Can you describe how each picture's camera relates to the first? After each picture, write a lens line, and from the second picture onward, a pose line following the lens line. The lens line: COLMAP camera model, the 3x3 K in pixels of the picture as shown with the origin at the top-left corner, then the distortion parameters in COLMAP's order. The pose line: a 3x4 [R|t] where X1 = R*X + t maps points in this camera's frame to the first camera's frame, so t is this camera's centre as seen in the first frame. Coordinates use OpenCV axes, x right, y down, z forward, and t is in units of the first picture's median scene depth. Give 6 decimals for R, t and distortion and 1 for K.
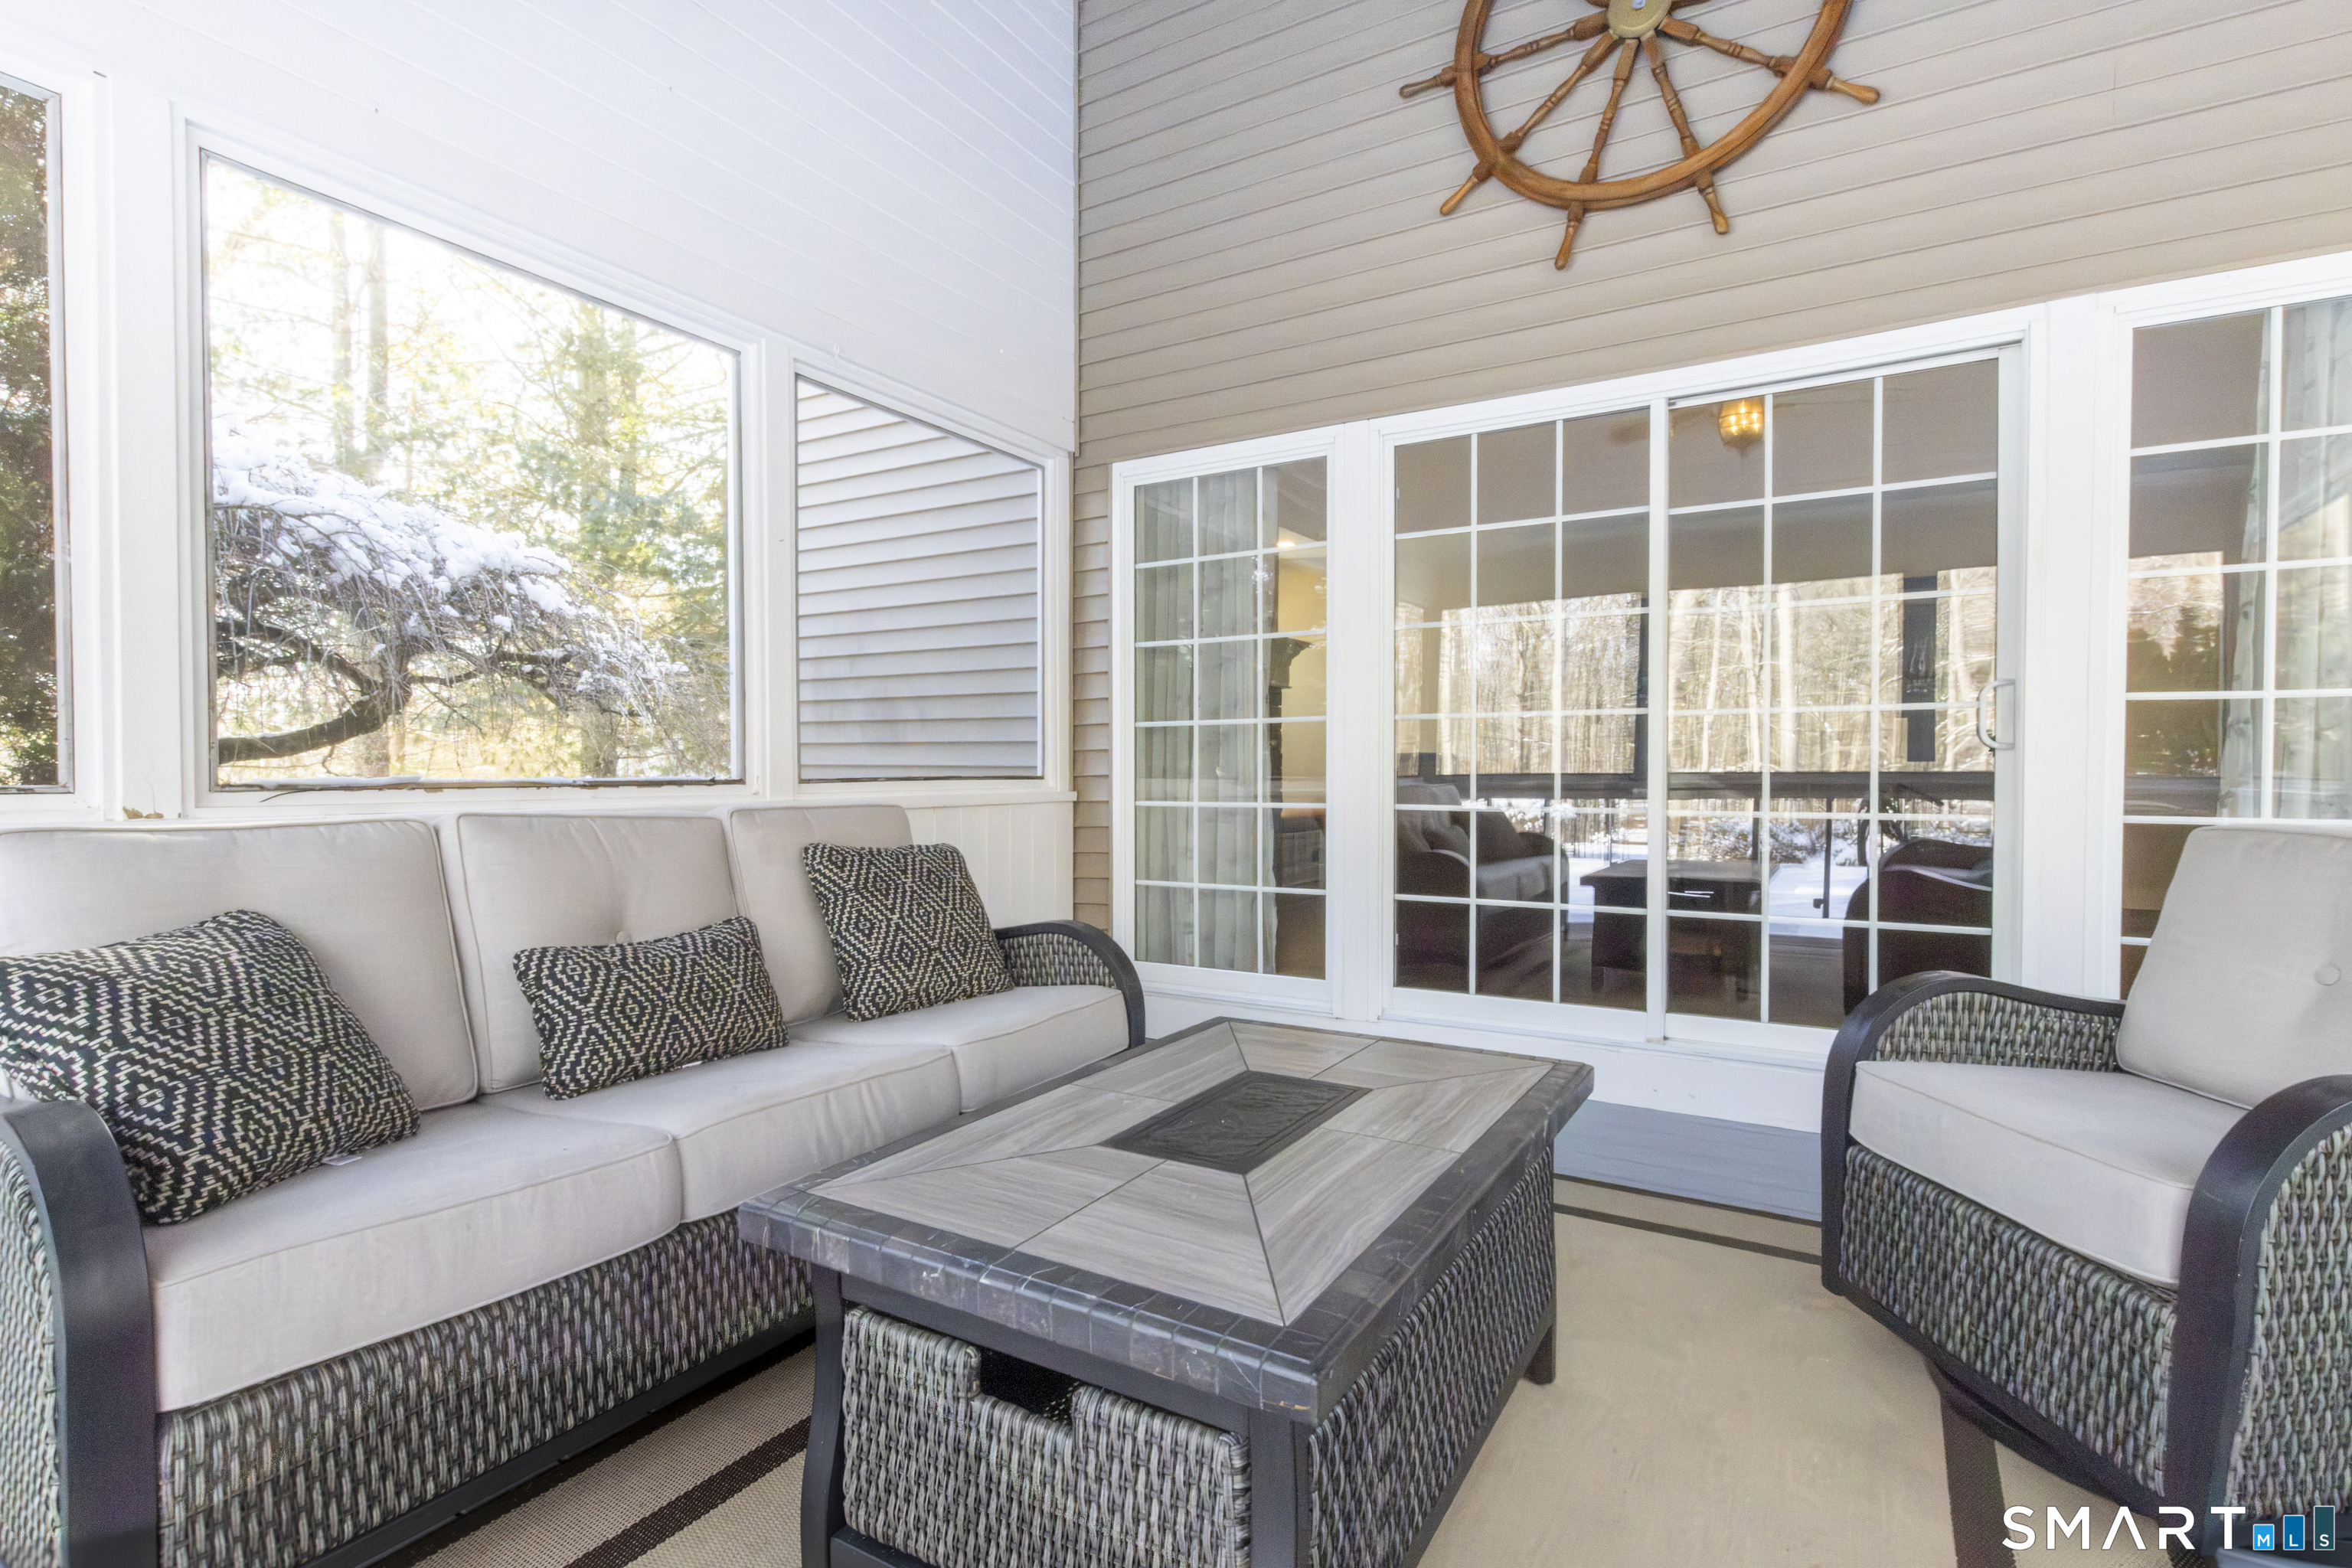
lens RADIAL K [[1109.2, 0, 1164.5], [0, 1109.2, 794.3], [0, 0, 1]] dist [0.002055, 0.000298]
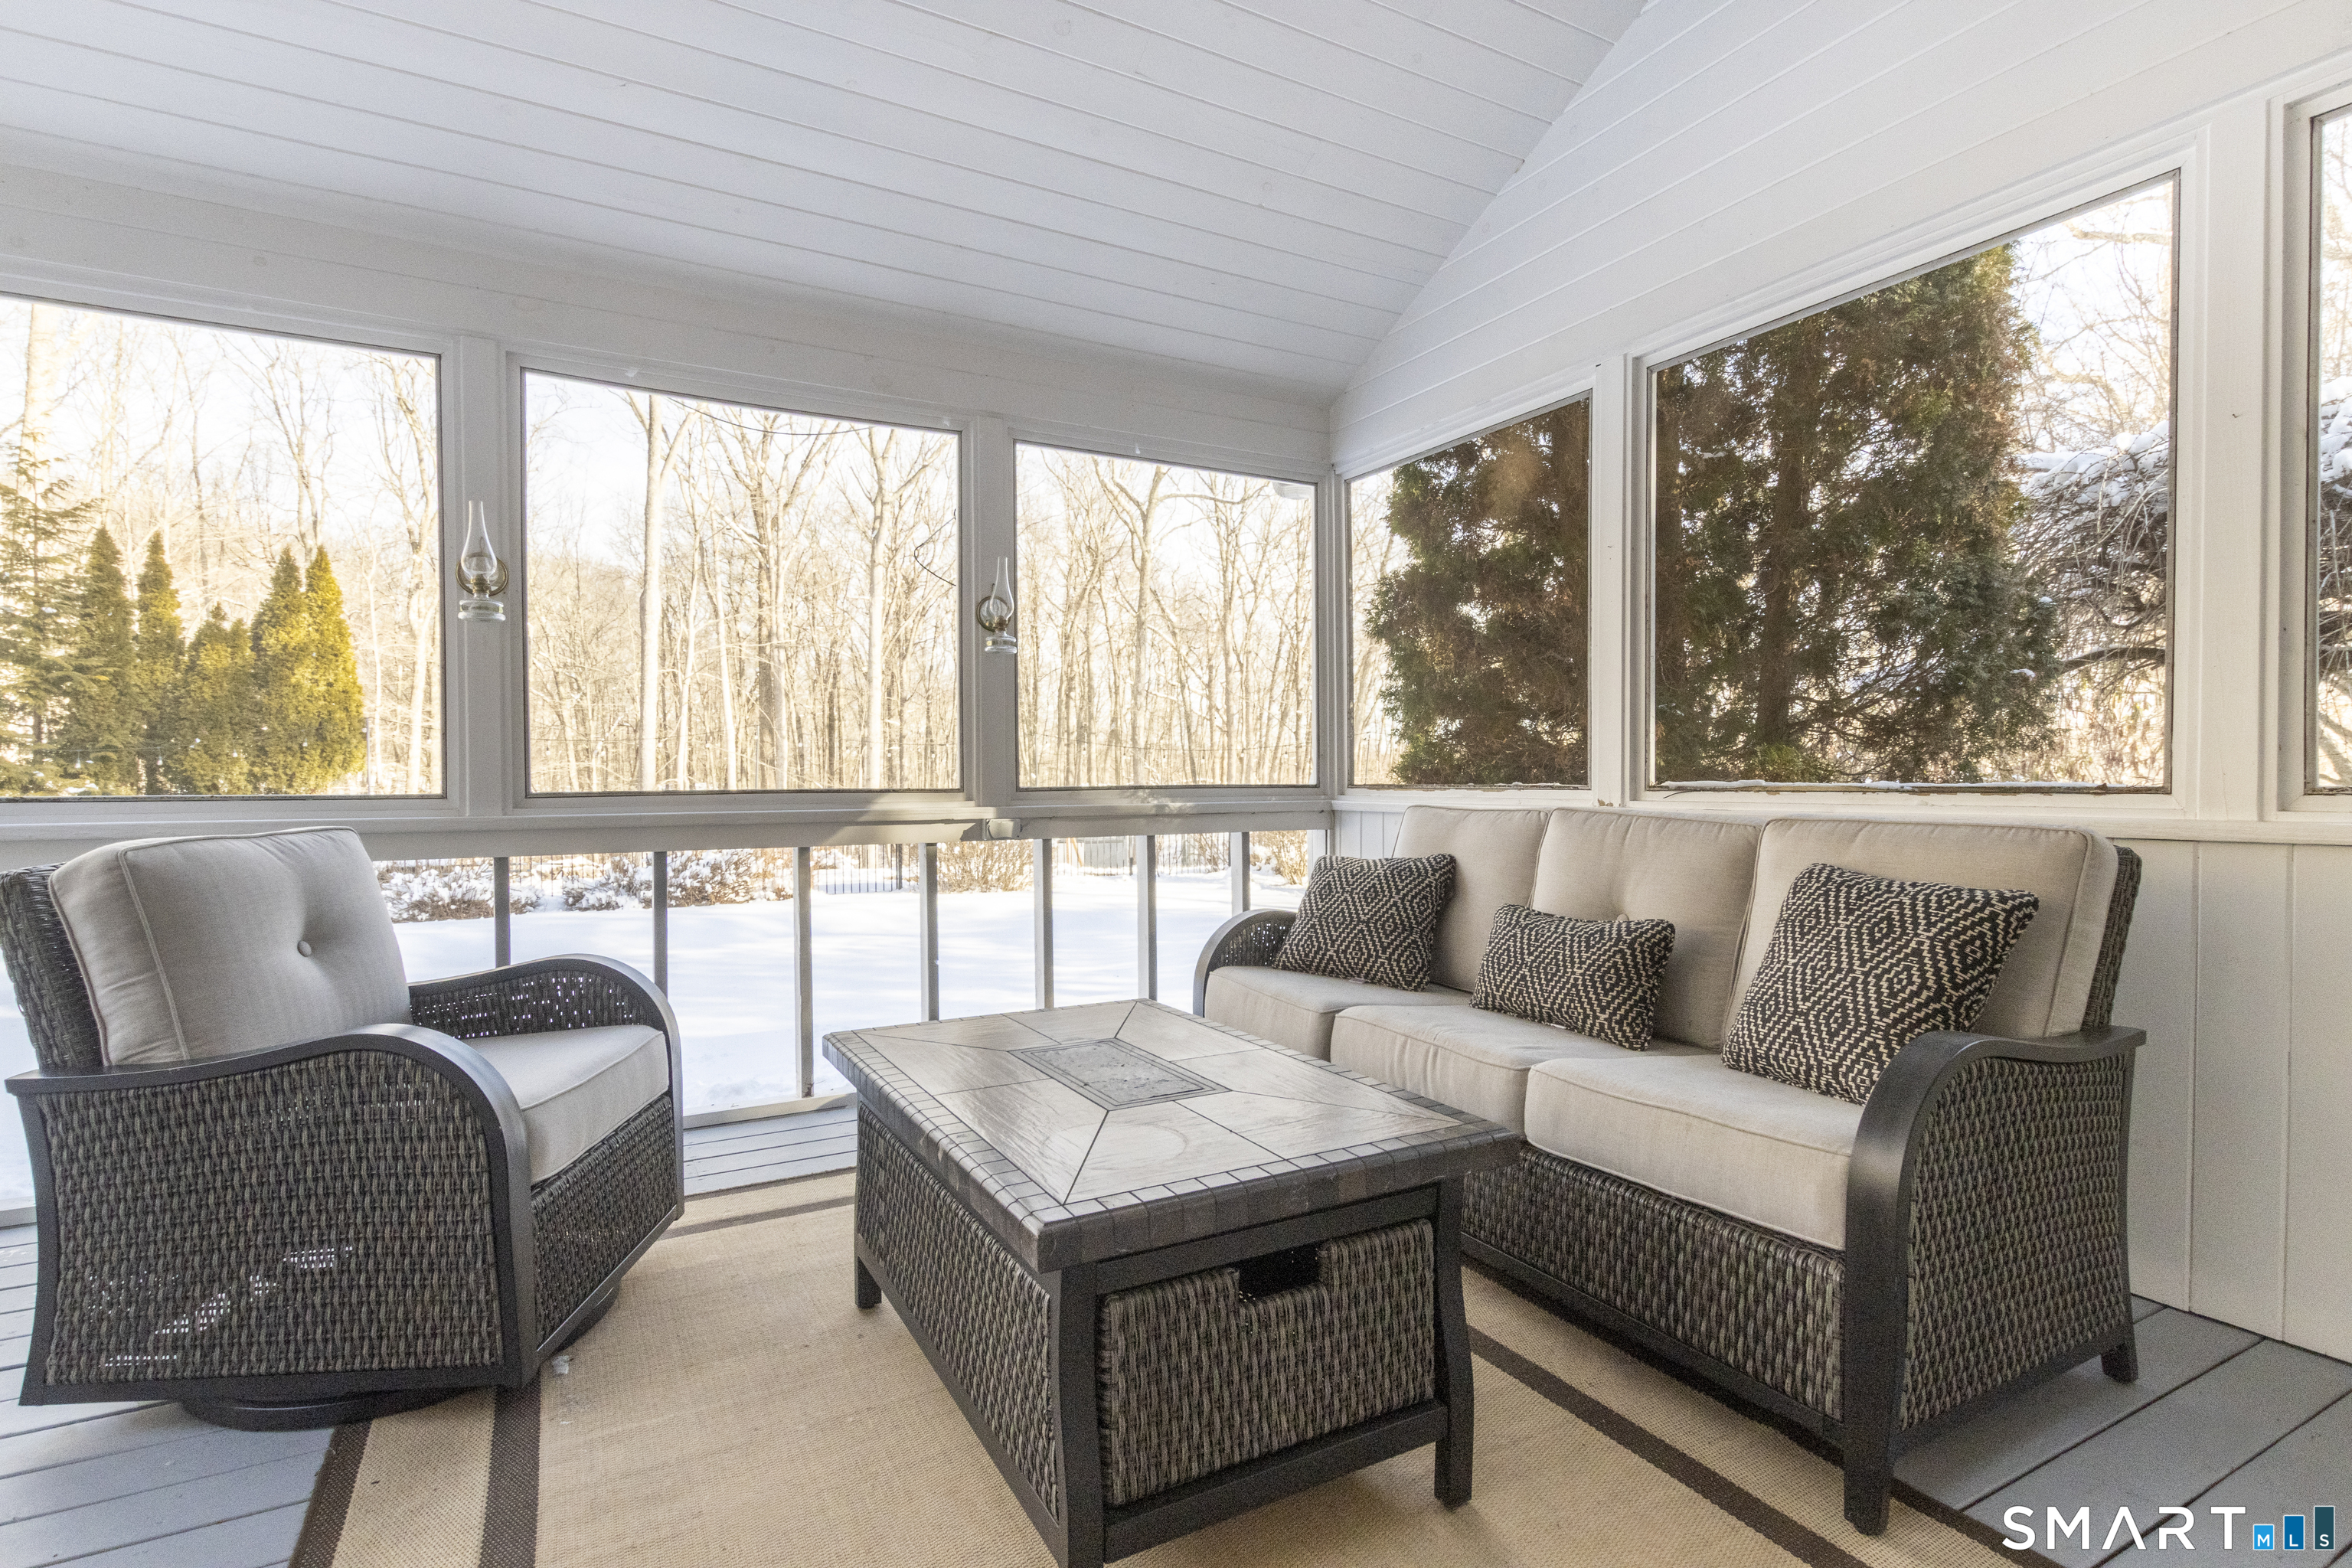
lens RADIAL K [[1109.2, 0, 1164.5], [0, 1109.2, 794.3], [0, 0, 1]] dist [0.002055, 0.000298]
pose [[-0.504599, 0.018544, -0.863155, 0.787084], [-0.005453, 0.999681, 0.024665, -0.032508], [0.863337, 0.017153, -0.504337, 1.184112]]
